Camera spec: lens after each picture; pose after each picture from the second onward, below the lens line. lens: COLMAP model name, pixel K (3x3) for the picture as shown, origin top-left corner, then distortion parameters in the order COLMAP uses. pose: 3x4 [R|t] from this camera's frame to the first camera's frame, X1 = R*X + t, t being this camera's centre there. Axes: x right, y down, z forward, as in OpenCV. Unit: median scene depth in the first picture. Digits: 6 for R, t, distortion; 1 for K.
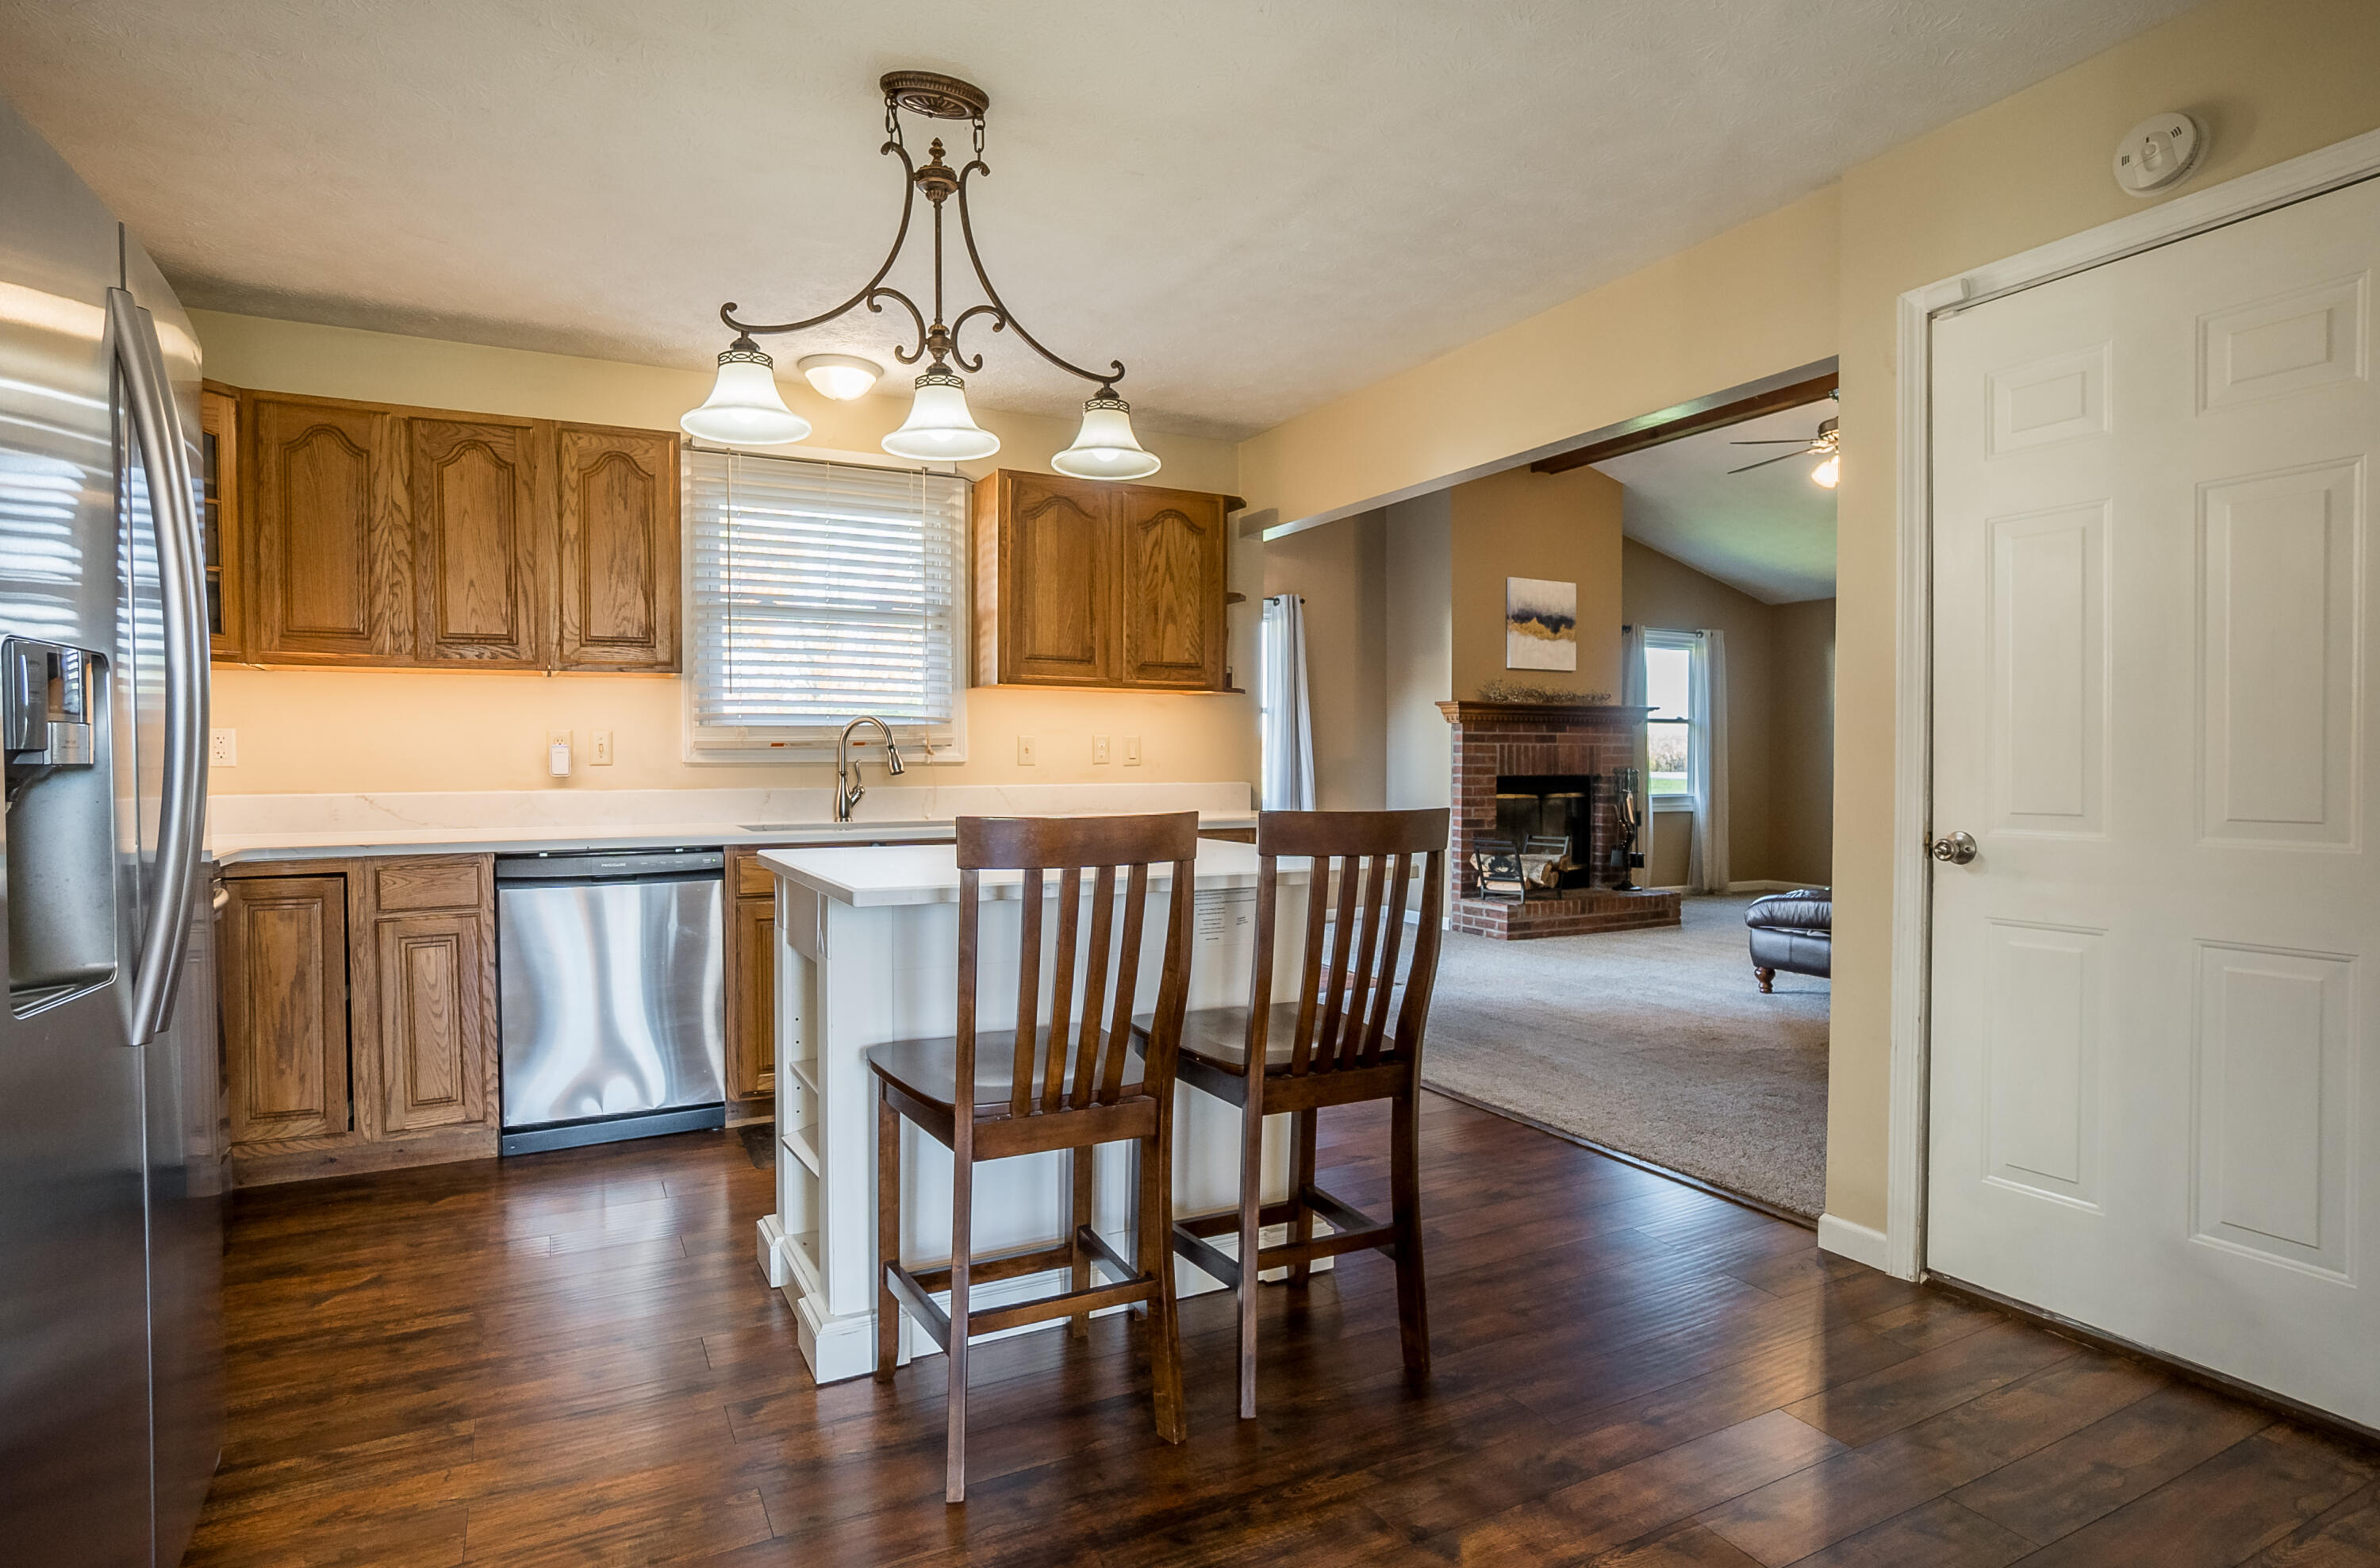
lens RADIAL K [[1200.8, 0, 1169.9], [0, 1200.8, 789.3], [0, 0, 1]] dist [-0.006380, 0.005823]
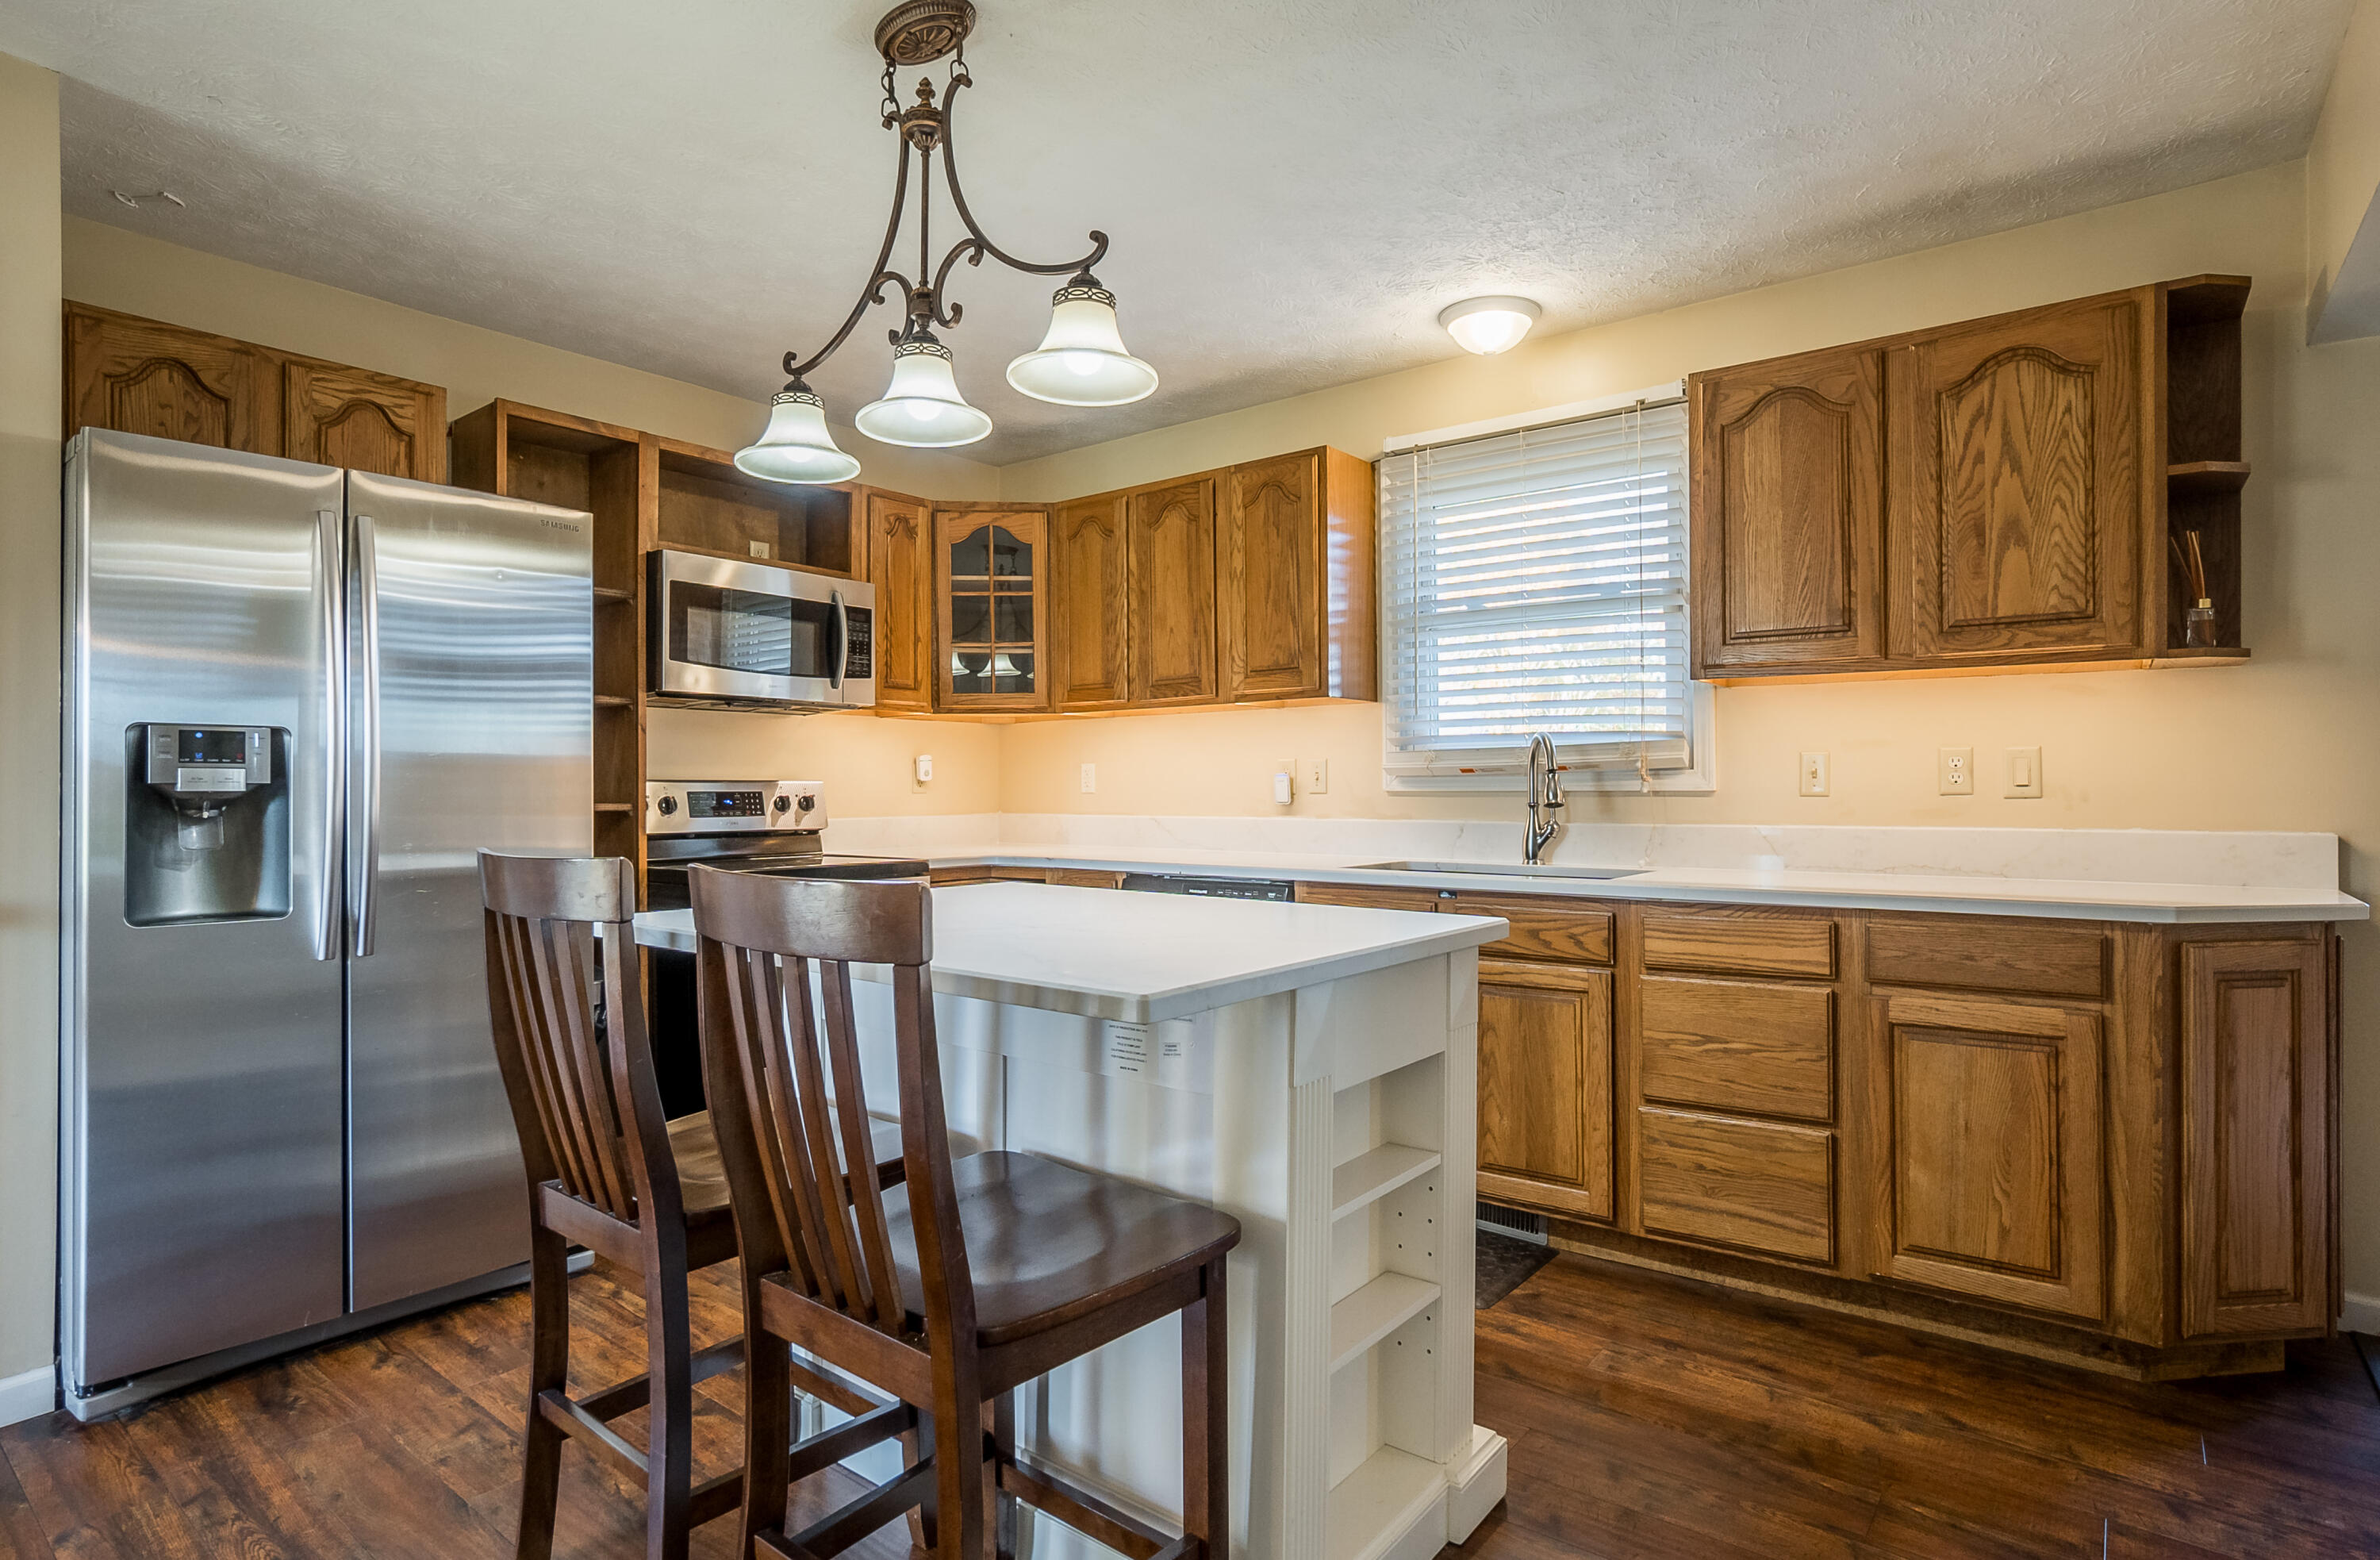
lens RADIAL K [[1212.9, 0, 1175.5], [0, 1212.9, 793.5], [0, 0, 1]] dist [-0.034087, 0.001120]
pose [[0.428242, 0.004969, -0.903650, 0.367918], [-0.020544, 0.999780, -0.004238, -0.012586], [0.903430, 0.020379, 0.428250, 0.437729]]
